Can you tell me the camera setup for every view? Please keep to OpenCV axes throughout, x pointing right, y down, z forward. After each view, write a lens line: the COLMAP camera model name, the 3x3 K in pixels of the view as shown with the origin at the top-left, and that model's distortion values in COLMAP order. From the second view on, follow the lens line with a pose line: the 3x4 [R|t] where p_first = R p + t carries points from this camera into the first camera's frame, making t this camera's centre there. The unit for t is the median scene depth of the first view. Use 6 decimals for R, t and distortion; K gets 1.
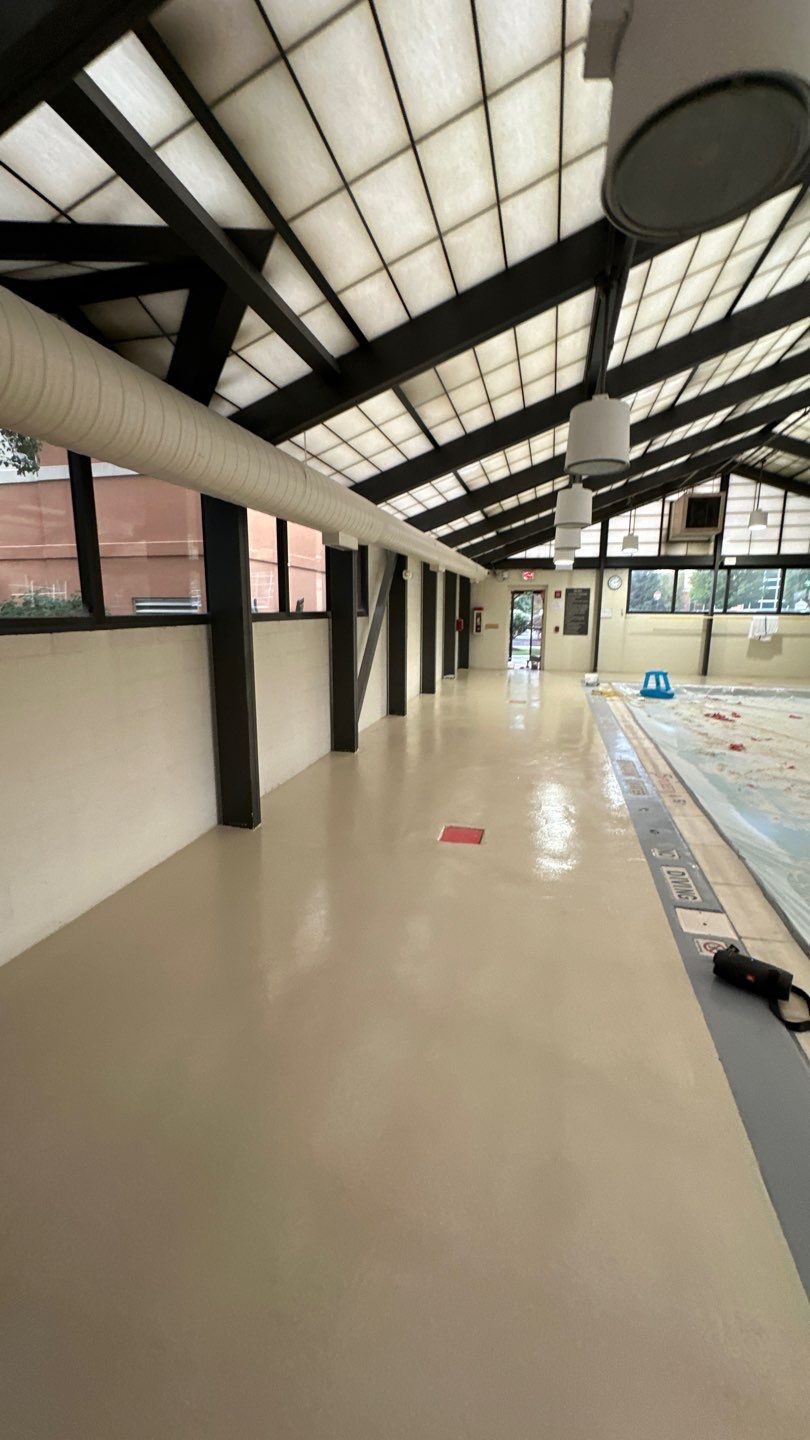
lens RADIAL K [[573.0, 0, 407.4], [0, 573.0, 716.9], [0, 0, 1]] dist [0.000177, 0.000085]
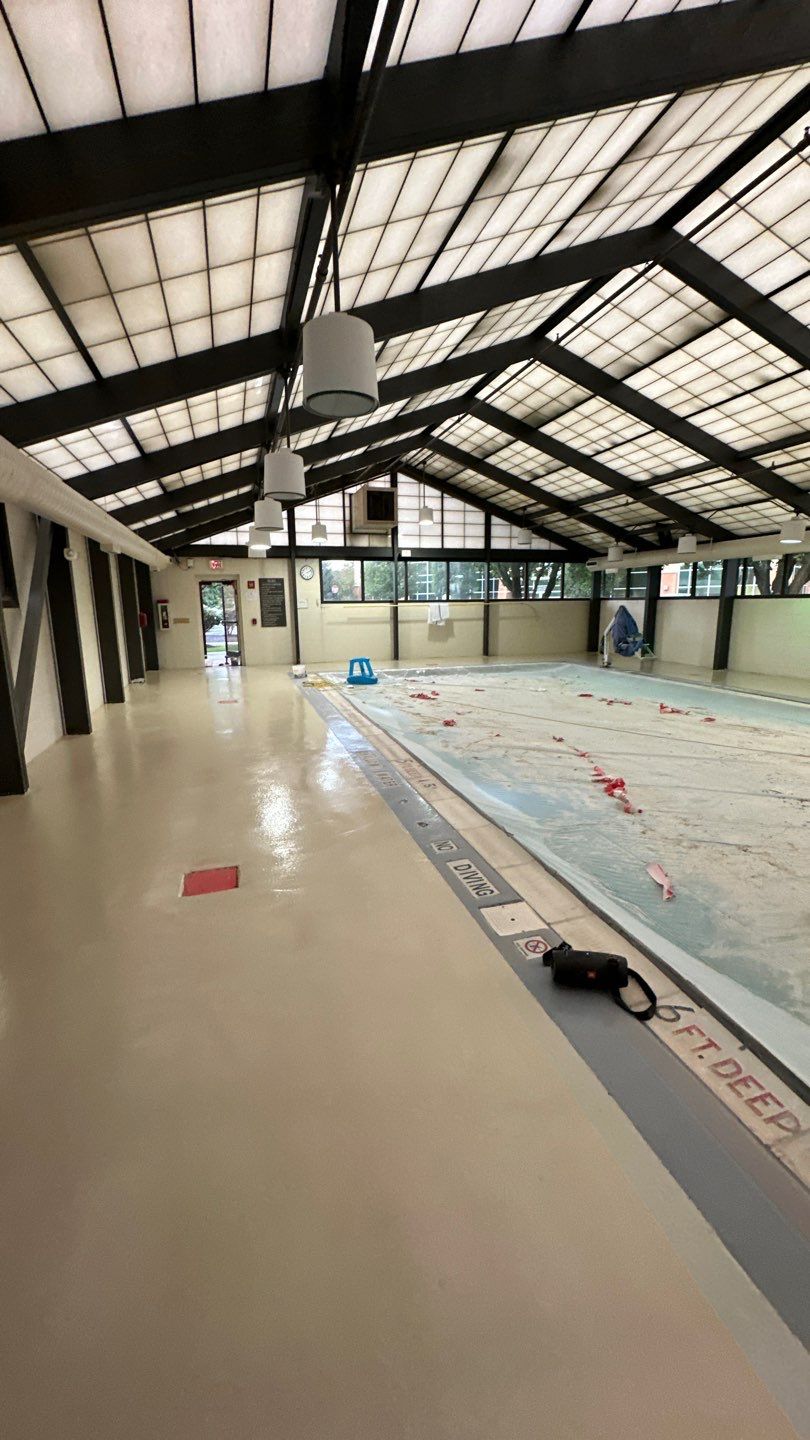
lens RADIAL K [[573.0, 0, 407.4], [0, 573.0, 716.9], [0, 0, 1]] dist [0.000177, 0.000085]
pose [[0.860194, -0.116263, 0.496538, -0.012432], [0.112680, 0.992931, 0.037287, -0.004204], [-0.497363, 0.023876, 0.867214, 0.070167]]
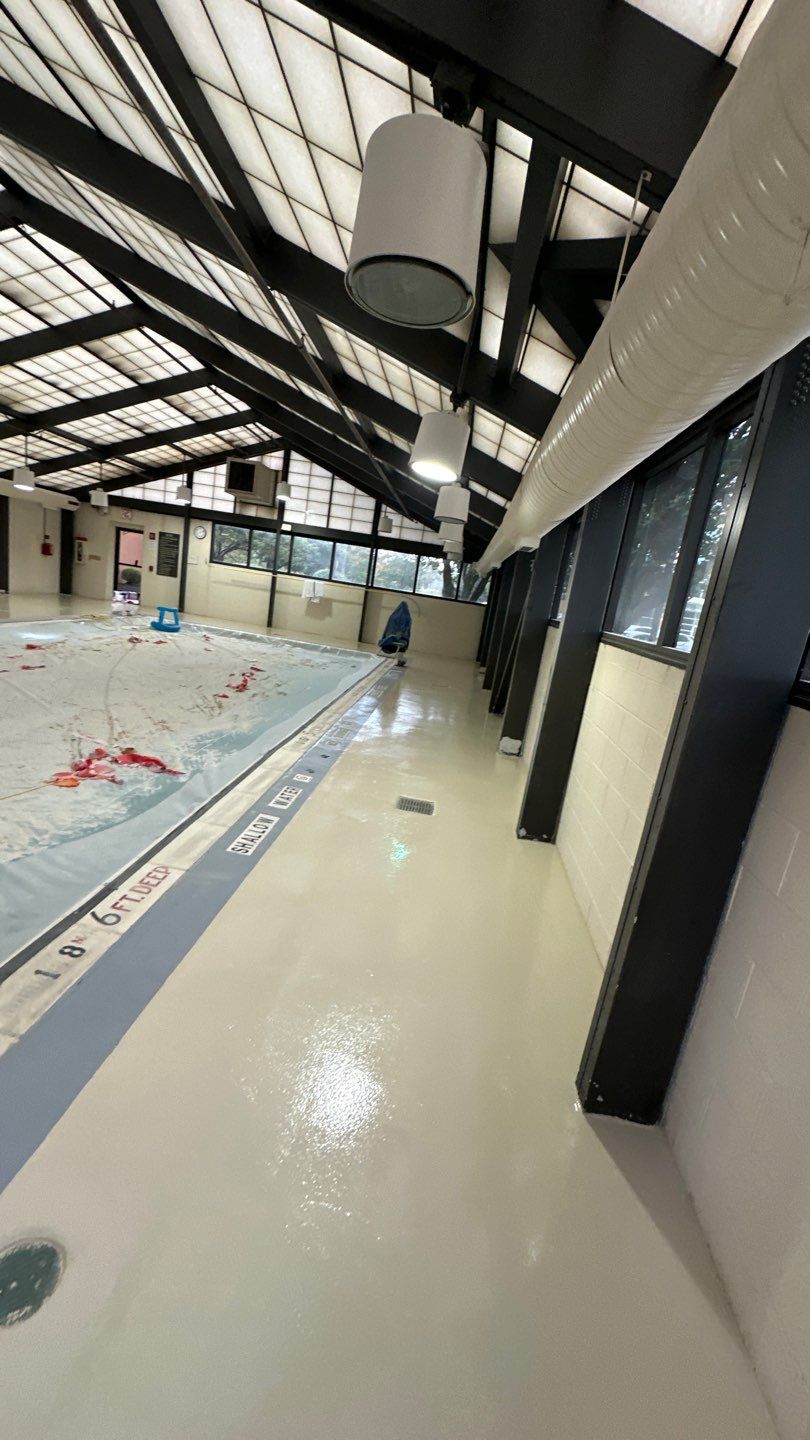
lens RADIAL K [[573.0, 0, 407.4], [0, 573.0, 716.9], [0, 0, 1]] dist [0.000177, 0.000085]
pose [[0.978003, 0.109011, 0.177841, 0.709995], [-0.116829, 0.992567, 0.034069, 0.040158], [-0.172805, -0.054096, 0.983469, -0.206597]]
